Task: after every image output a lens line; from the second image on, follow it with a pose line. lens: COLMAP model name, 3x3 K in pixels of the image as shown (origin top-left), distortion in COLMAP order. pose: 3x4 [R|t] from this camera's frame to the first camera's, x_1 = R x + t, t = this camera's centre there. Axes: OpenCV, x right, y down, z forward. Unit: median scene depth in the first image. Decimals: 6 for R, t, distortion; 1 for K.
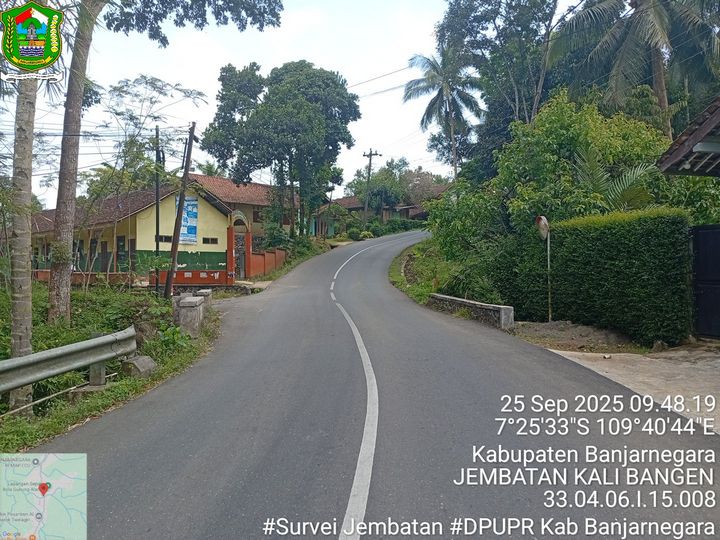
lens RADIAL K [[541.2, 0, 360.0], [0, 541.2, 270.0], [0, 0, 1]] dist [0.077908, -0.161341]
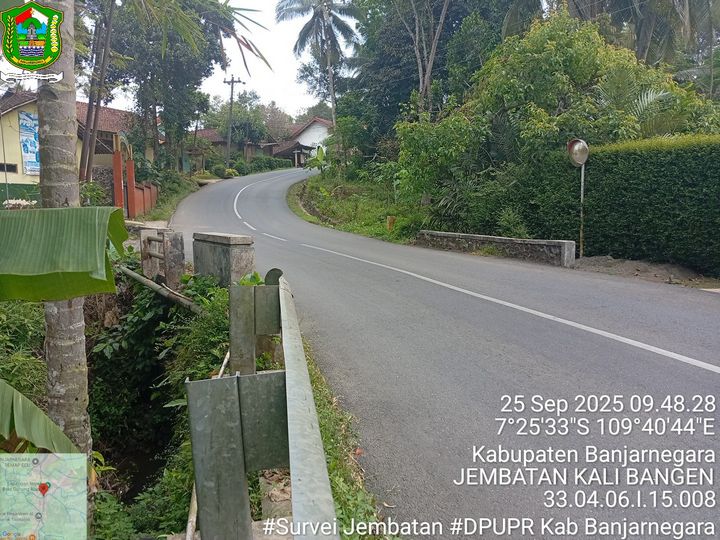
lens RADIAL K [[541.2, 0, 360.0], [0, 541.2, 270.0], [0, 0, 1]] dist [0.077908, -0.161341]
pose [[0.951239, -0.032193, 0.306771, -0.078501], [0.001146, 0.994901, 0.100854, 0.006235], [-0.308454, -0.095585, 0.946425, 0.067168]]
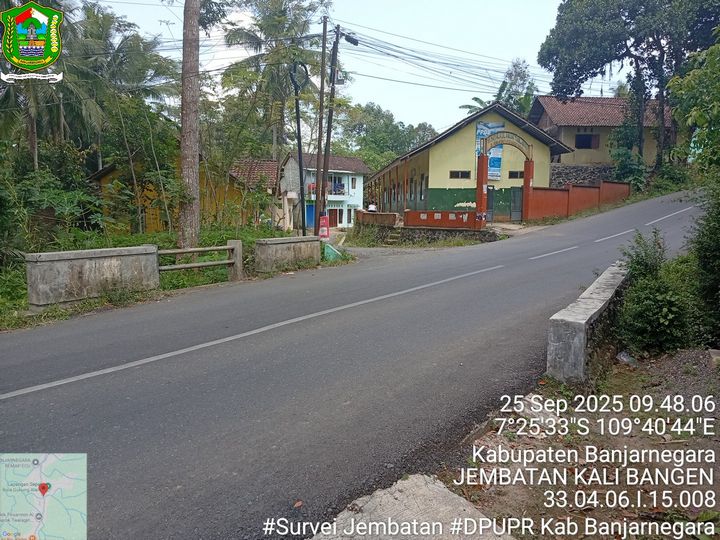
lens RADIAL K [[541.2, 0, 360.0], [0, 541.2, 270.0], [0, 0, 1]] dist [0.077908, -0.161341]
pose [[0.719516, 0.086597, -0.689056, 0.089580], [-0.007657, 0.993124, 0.116815, -0.002484], [0.694434, -0.078775, 0.715231, 0.137507]]
